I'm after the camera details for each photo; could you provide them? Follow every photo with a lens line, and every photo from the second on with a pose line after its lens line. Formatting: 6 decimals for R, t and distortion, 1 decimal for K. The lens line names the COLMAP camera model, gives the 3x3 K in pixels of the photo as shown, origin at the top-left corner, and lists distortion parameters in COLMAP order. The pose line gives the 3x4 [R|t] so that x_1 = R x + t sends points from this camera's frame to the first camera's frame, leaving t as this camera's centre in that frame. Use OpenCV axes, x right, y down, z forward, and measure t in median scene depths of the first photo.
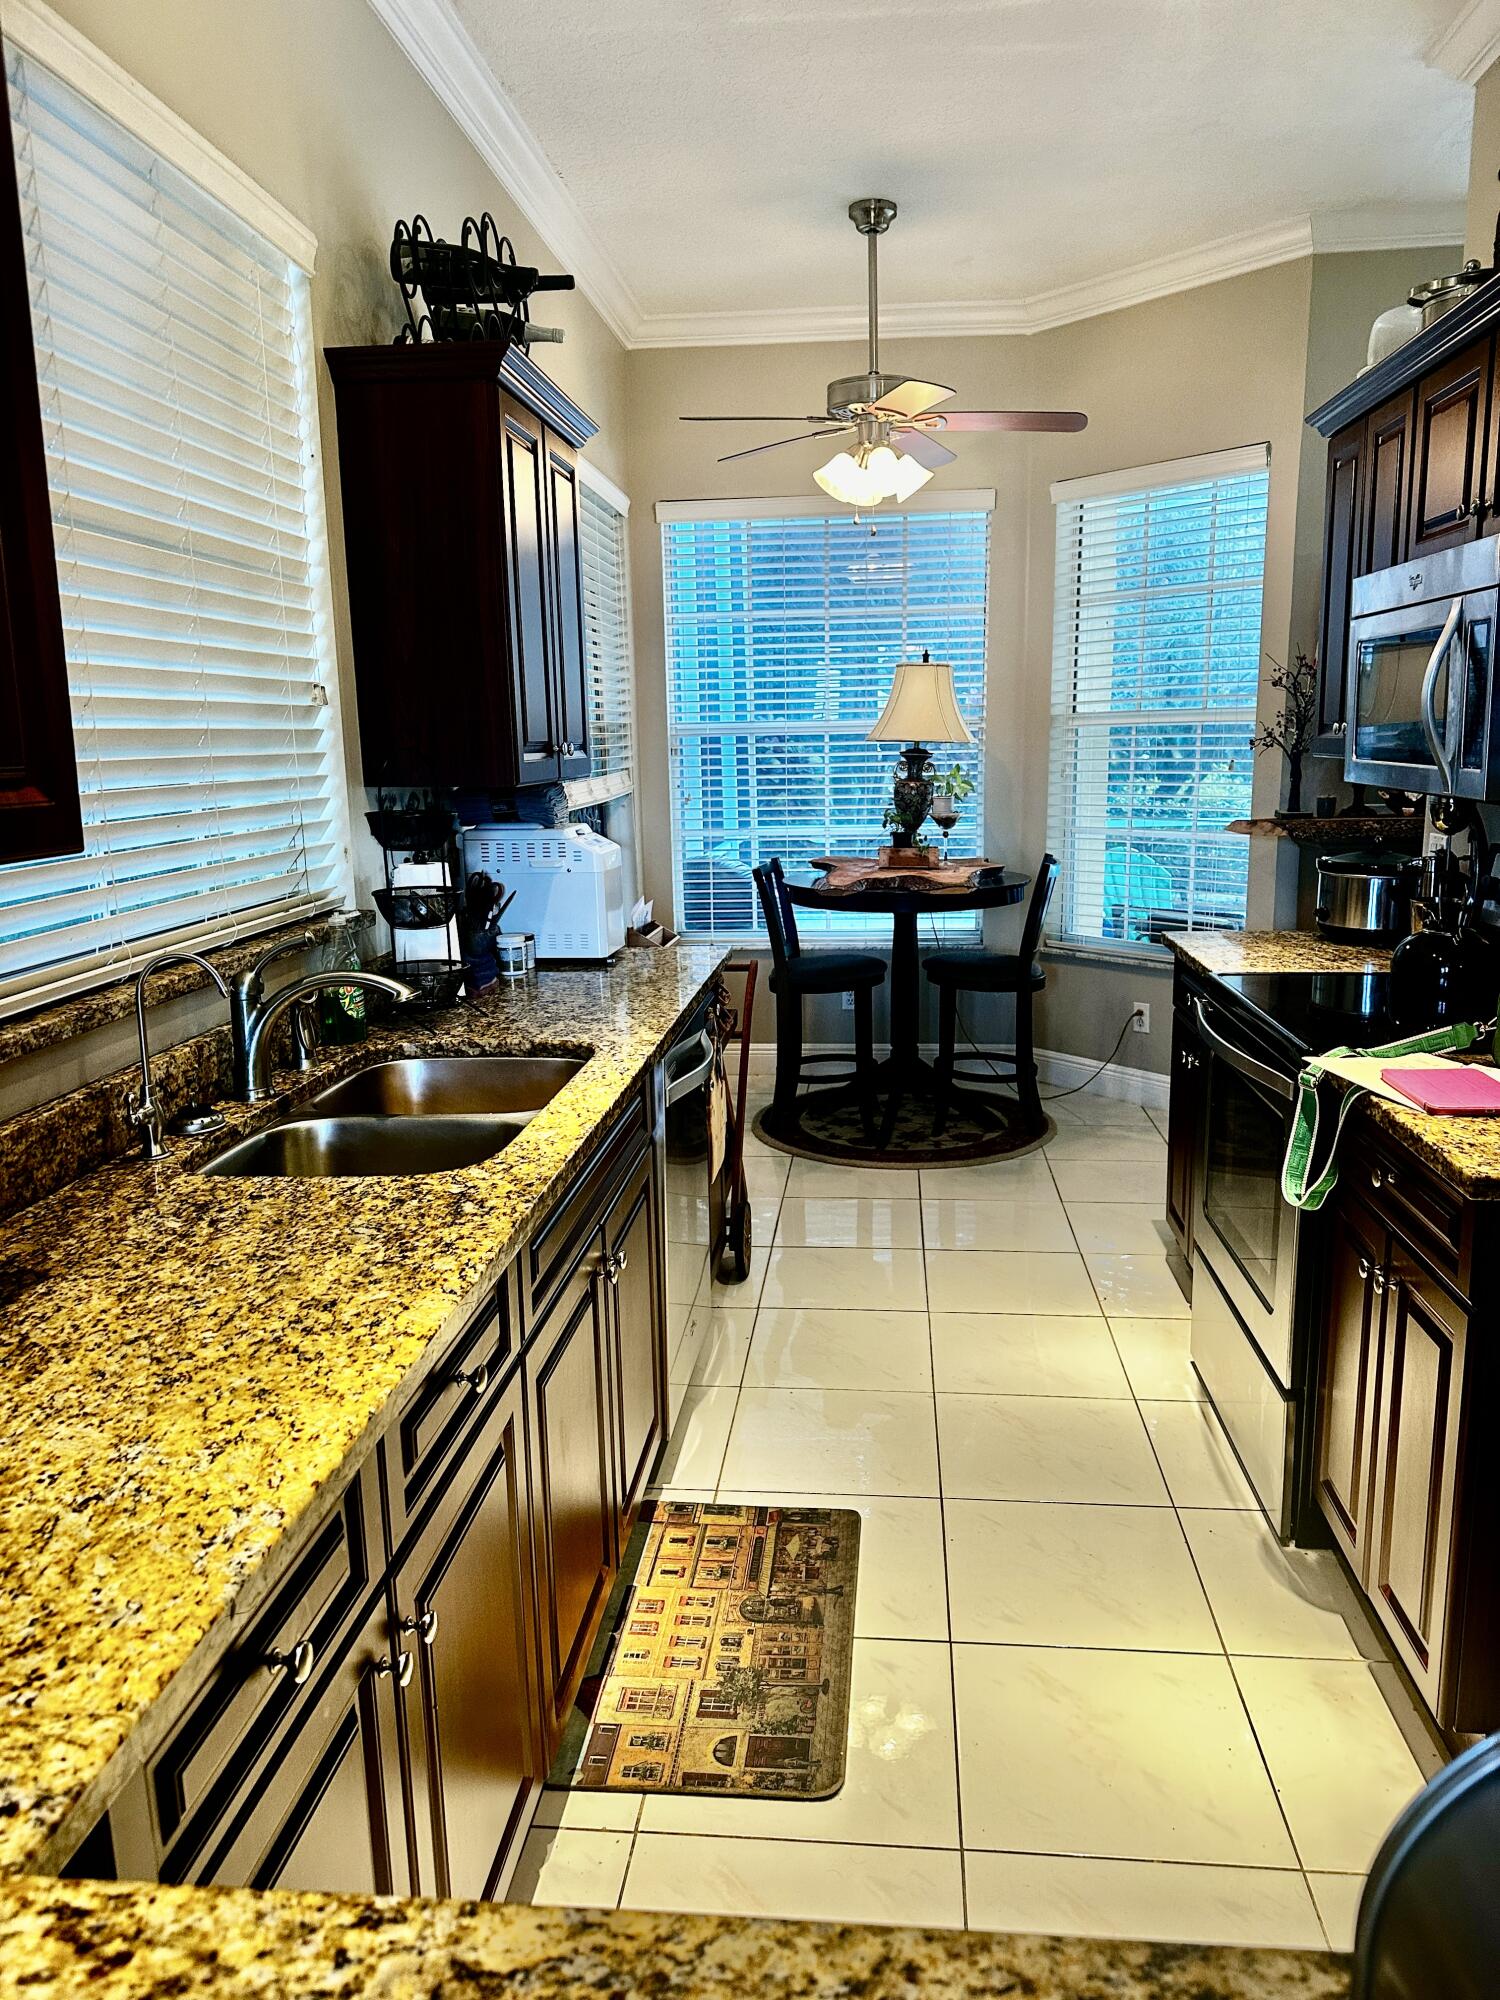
lens RADIAL K [[1409.8, 0, 750.0], [0, 1409.8, 1000.0], [0, 0, 1]] dist [0.119837, -0.131261]
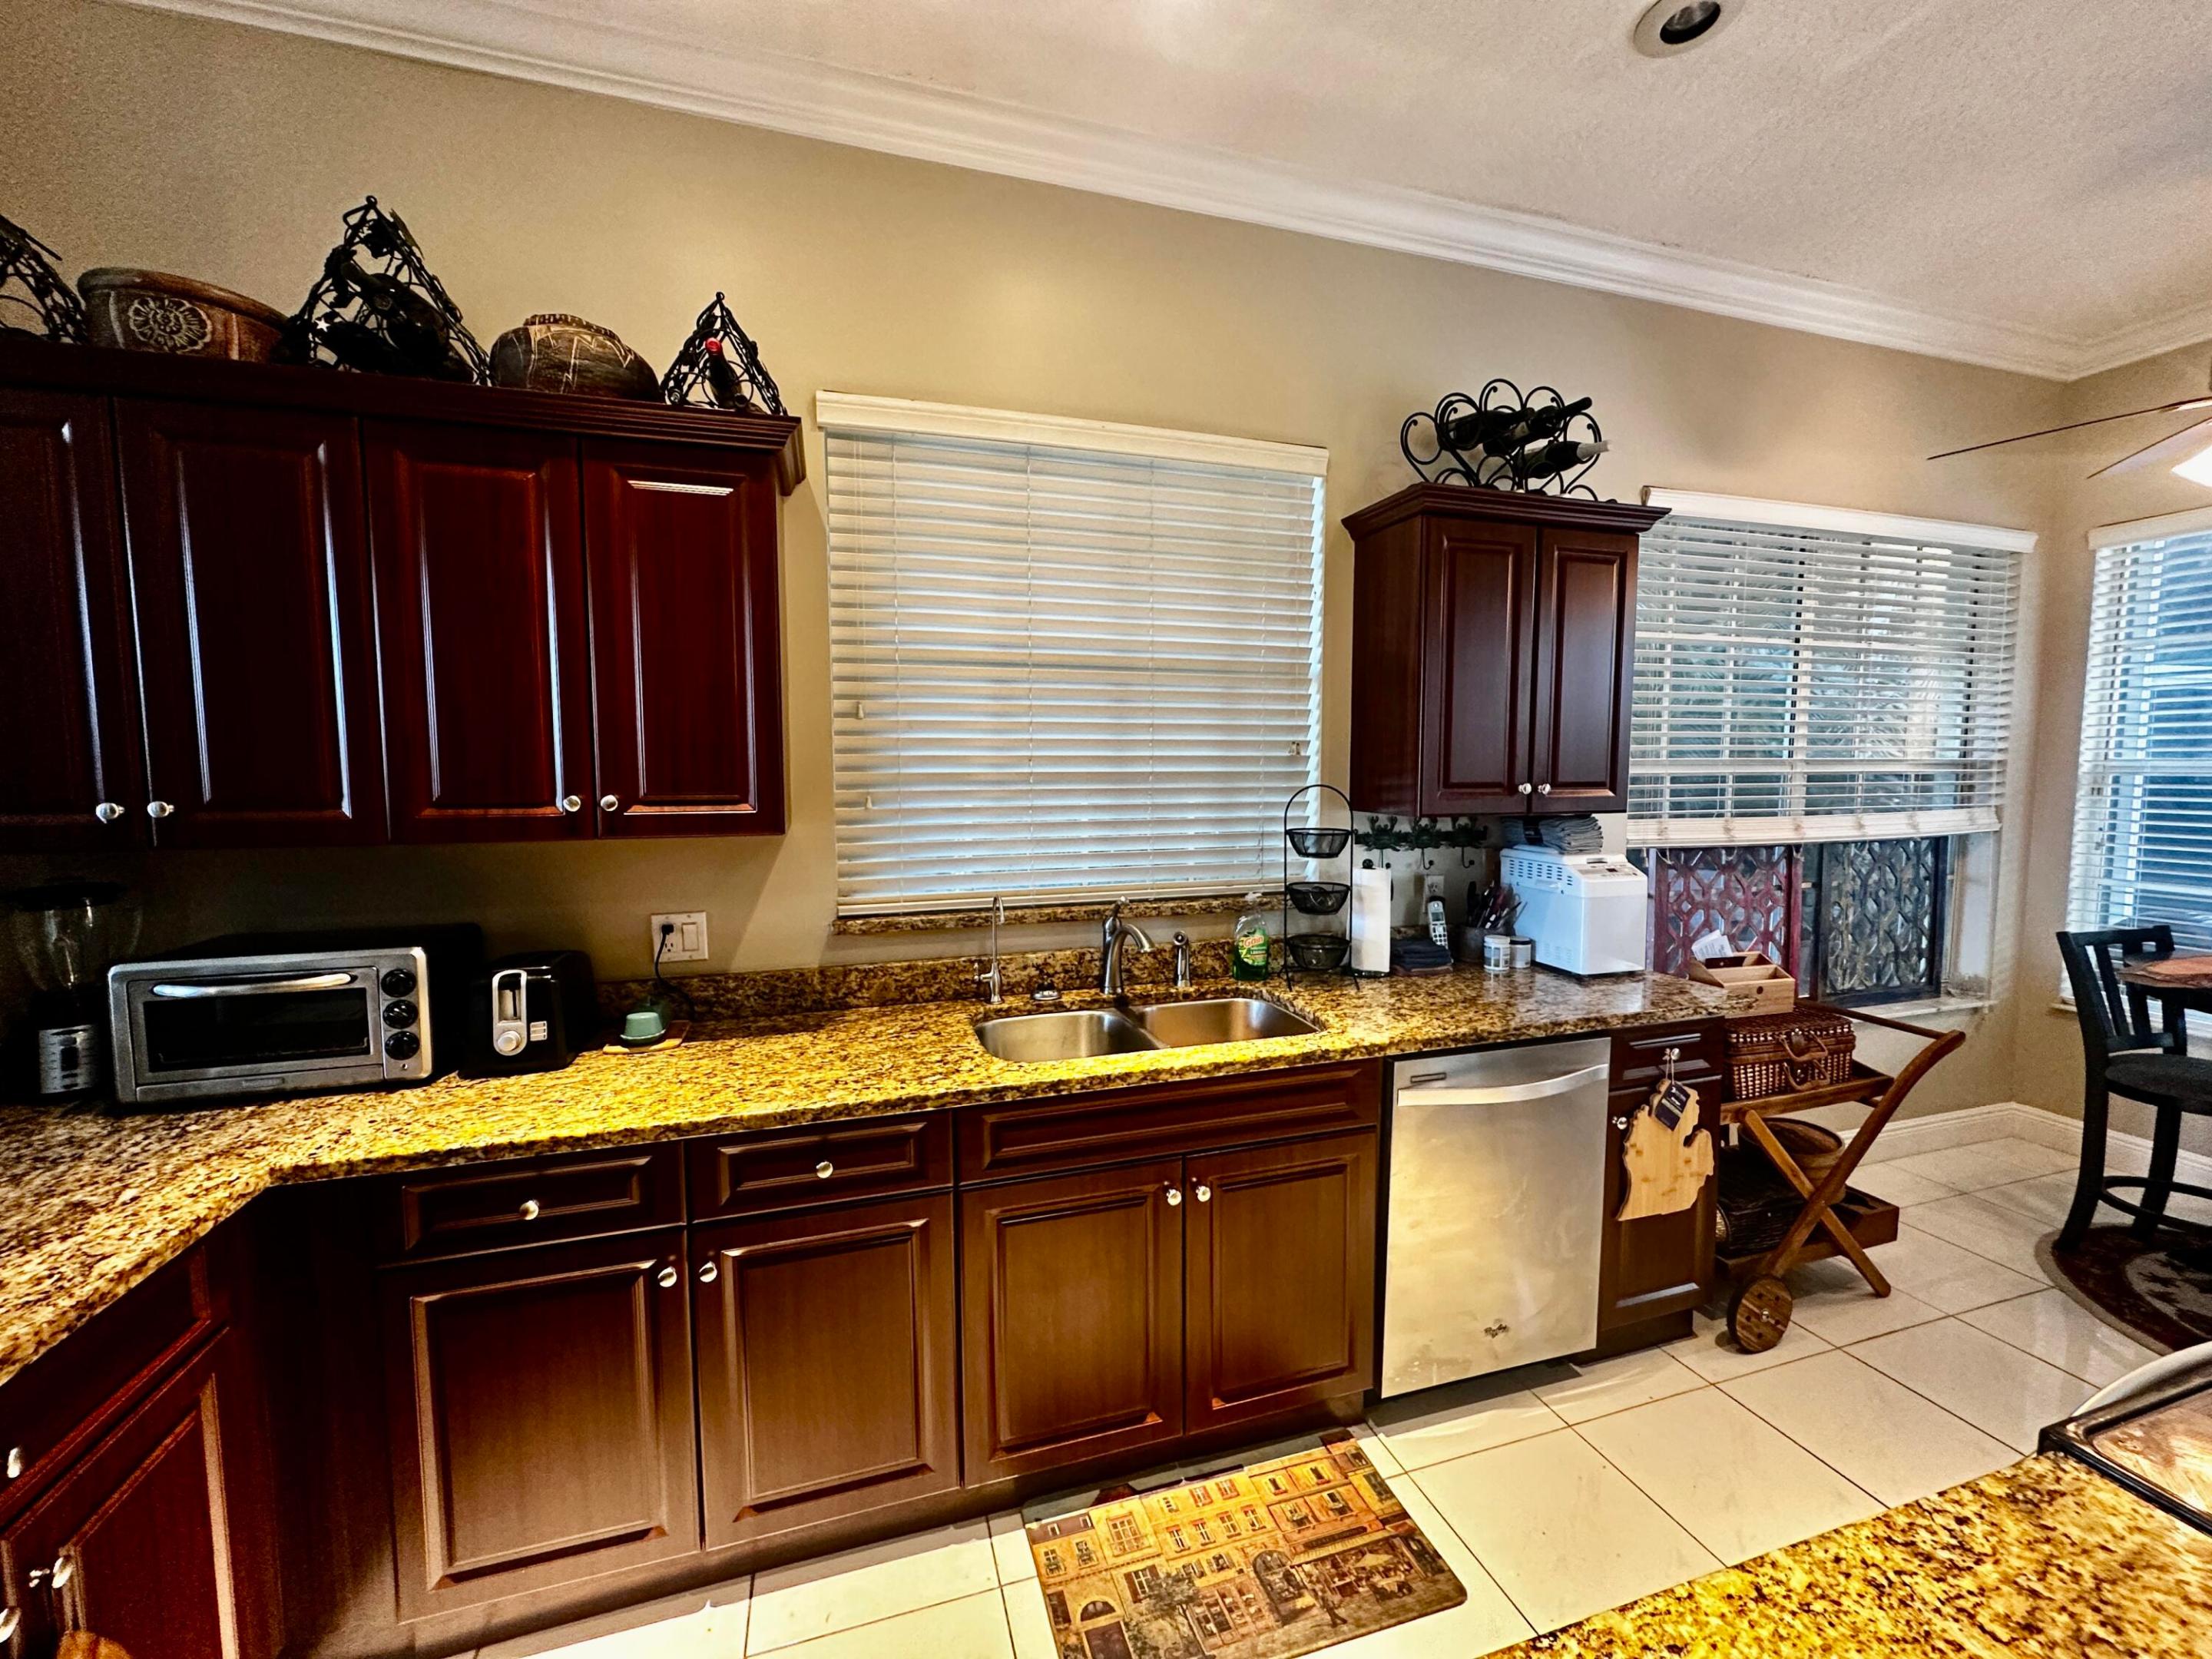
lens RADIAL K [[889.3, 0, 1115.3], [0, 889.3, 822.4], [0, 0, 1]] dist [-0.001465, 0.005313]
pose [[0.401333, 0.085702, -0.911914, 0.460090], [-0.179620, 0.983645, 0.013392, -0.110629], [0.898147, 0.158423, 0.410163, 0.443104]]
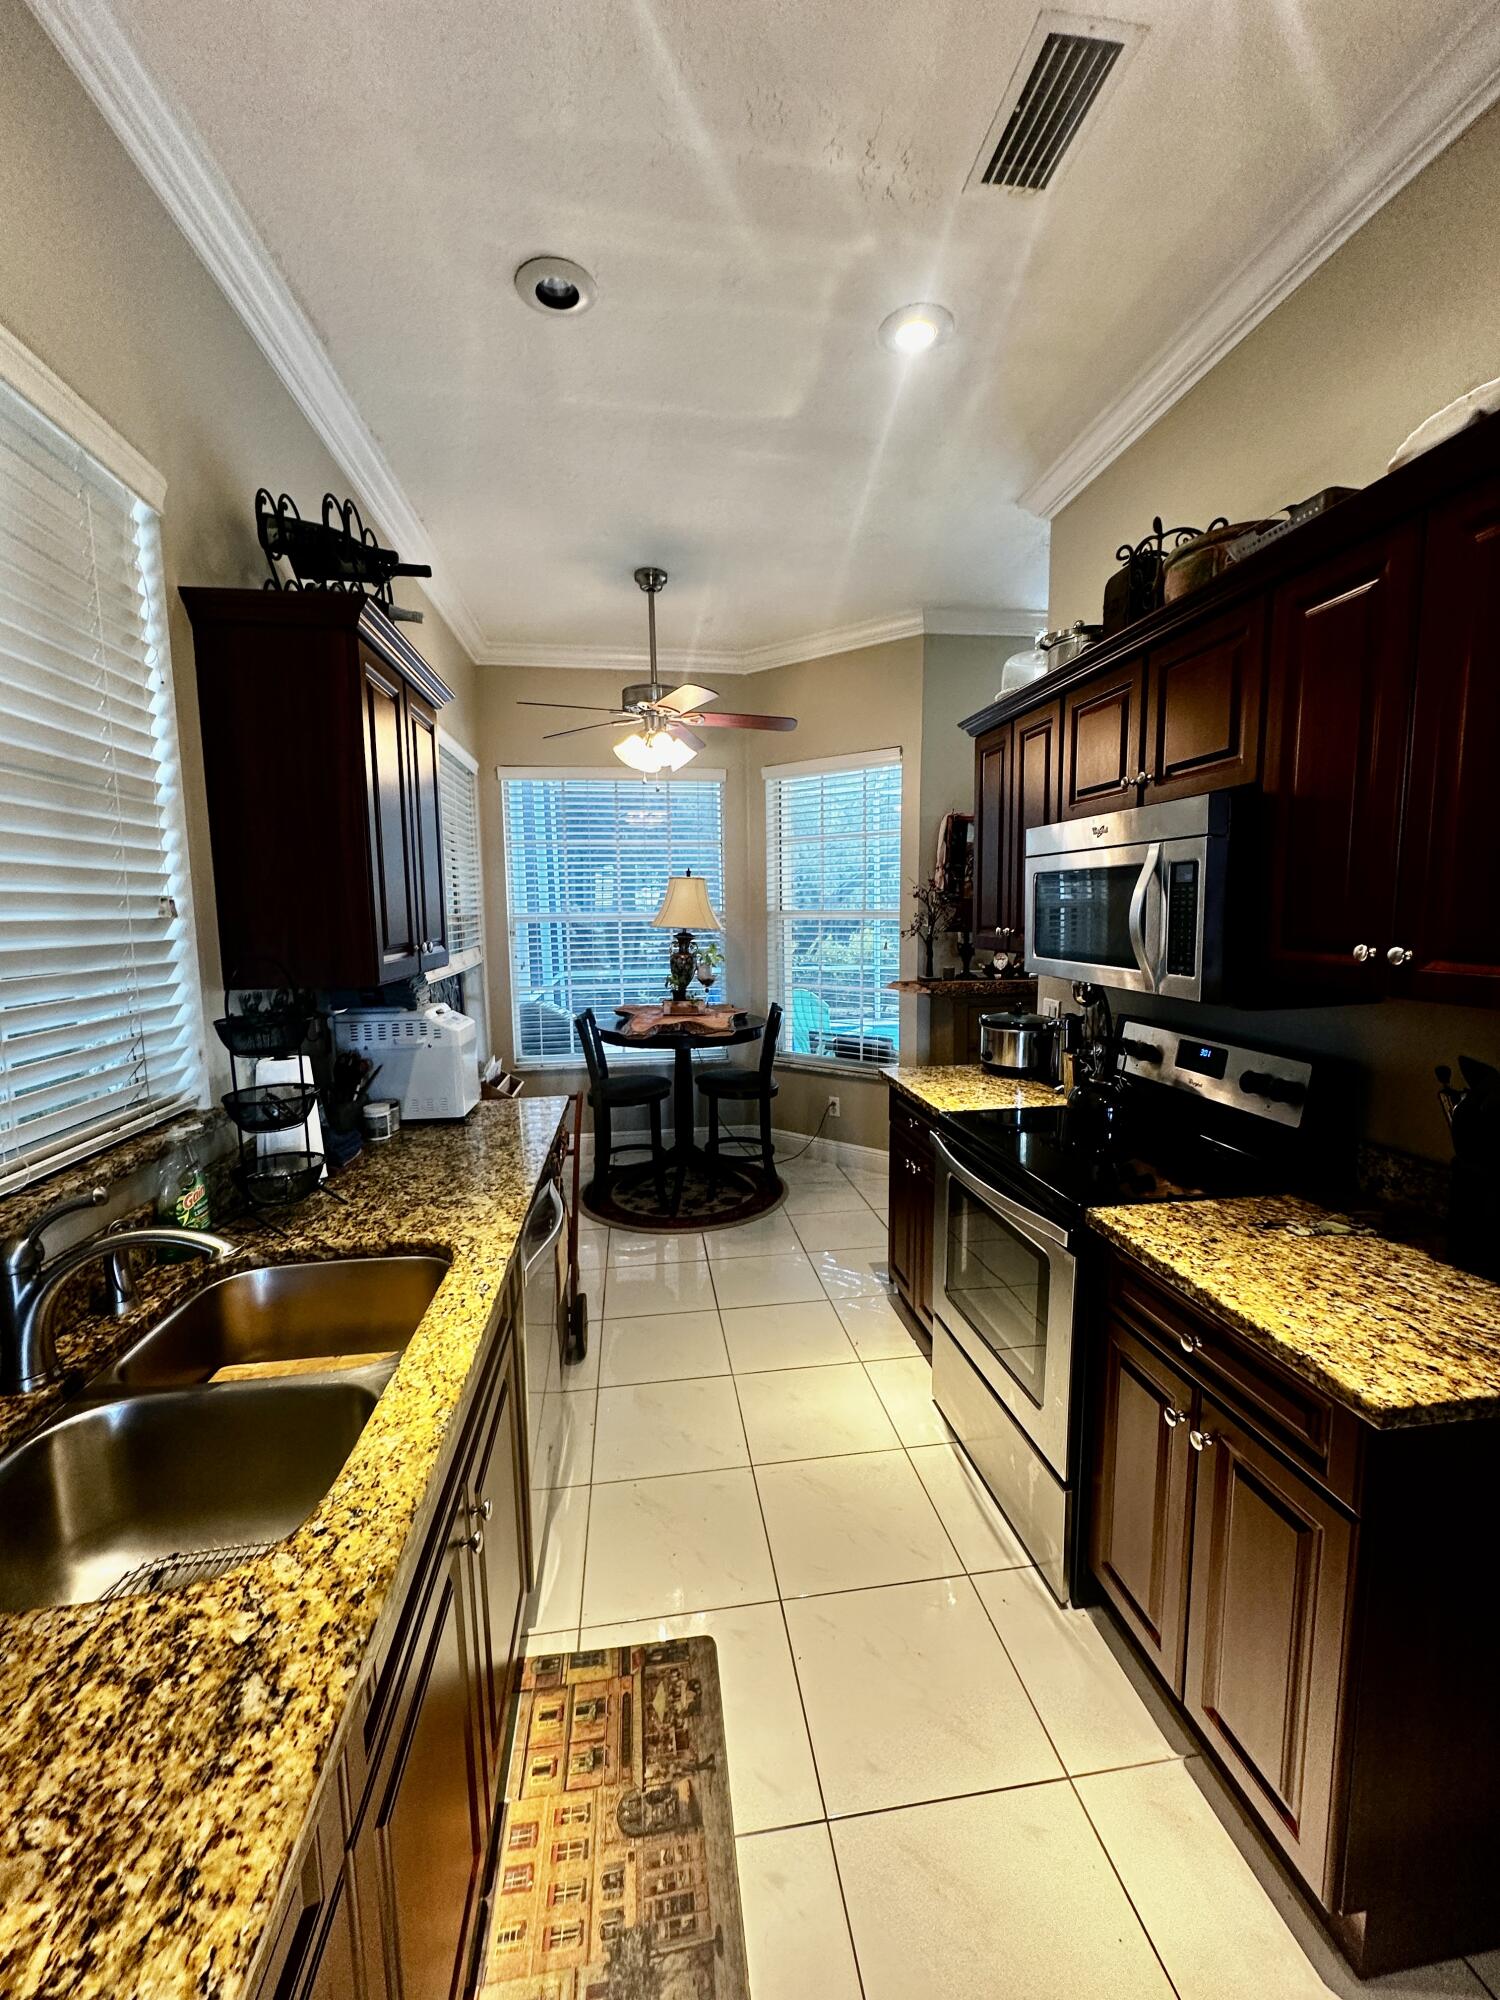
lens RADIAL K [[799.9, 0, 747.9], [0, 799.9, 995.1], [0, 0, 1]] dist [-0.005420, 0.001736]
pose [[0.970966, -0.021955, 0.238208, -0.032884], [0.040881, 0.996360, -0.074801, -0.087216], [-0.235699, 0.082367, 0.968329, 0.337527]]
